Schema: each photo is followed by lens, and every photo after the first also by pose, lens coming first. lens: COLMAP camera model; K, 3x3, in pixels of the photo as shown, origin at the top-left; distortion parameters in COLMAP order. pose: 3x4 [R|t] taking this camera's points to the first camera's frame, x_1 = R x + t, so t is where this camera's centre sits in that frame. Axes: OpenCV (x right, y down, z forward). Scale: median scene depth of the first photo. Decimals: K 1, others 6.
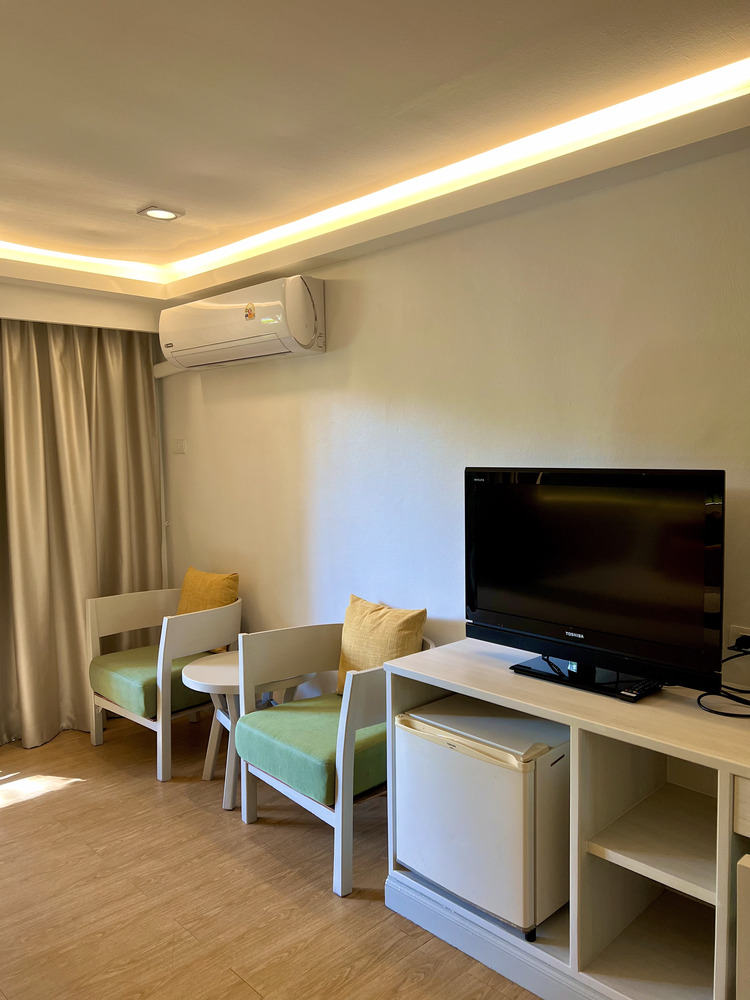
lens RADIAL K [[736.1, 0, 384.0], [0, 736.1, 503.4], [0, 0, 1]] dist [0.043398, -0.043112]
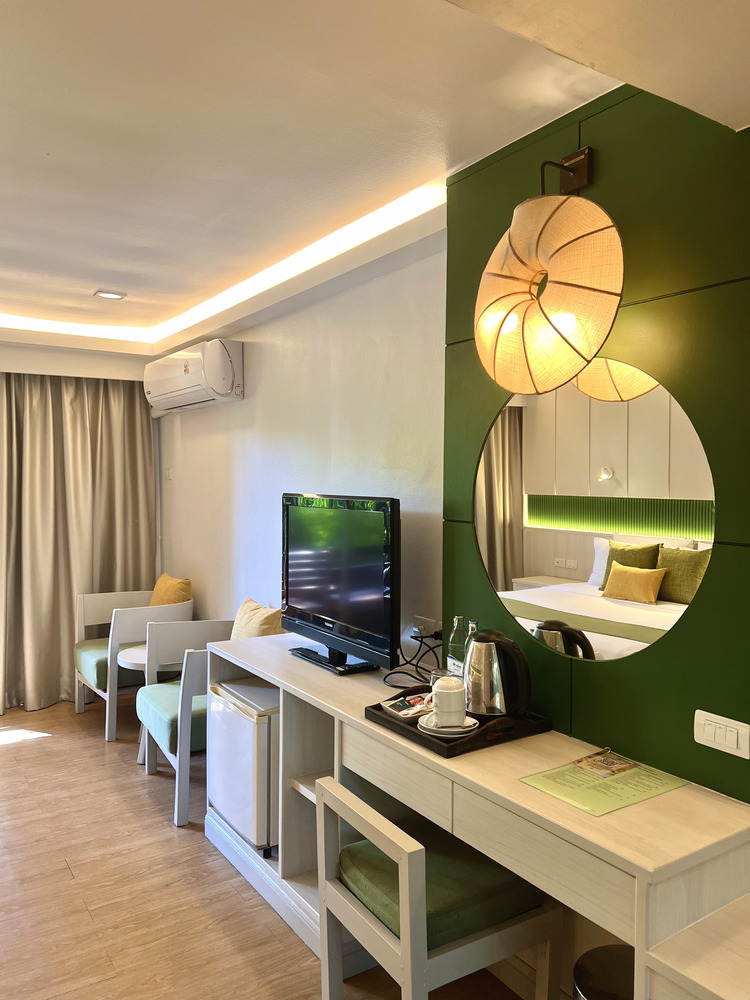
lens RADIAL K [[736.1, 0, 379.8], [0, 736.1, 500.7], [0, 0, 1]] dist [0.043398, -0.043112]
pose [[0.981419, 0.021641, -0.190653, 0.379112], [-0.030084, 0.998685, -0.041504, 0.008603], [0.189504, 0.046468, 0.980780, -0.156450]]
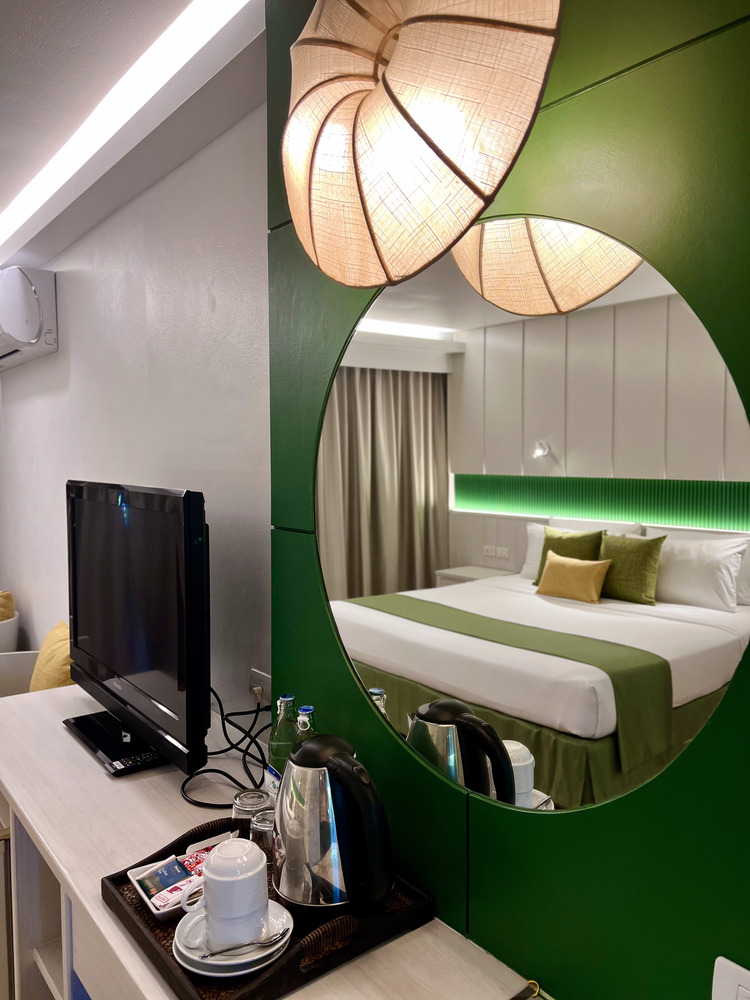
lens RADIAL K [[736.1, 0, 372.6], [0, 736.1, 501.5], [0, 0, 1]] dist [0.043398, -0.043112]
pose [[0.992482, 0.014275, -0.121553, 0.415795], [-0.015755, 0.999813, -0.011219, -0.015272], [0.121370, 0.013049, 0.992522, 0.139454]]
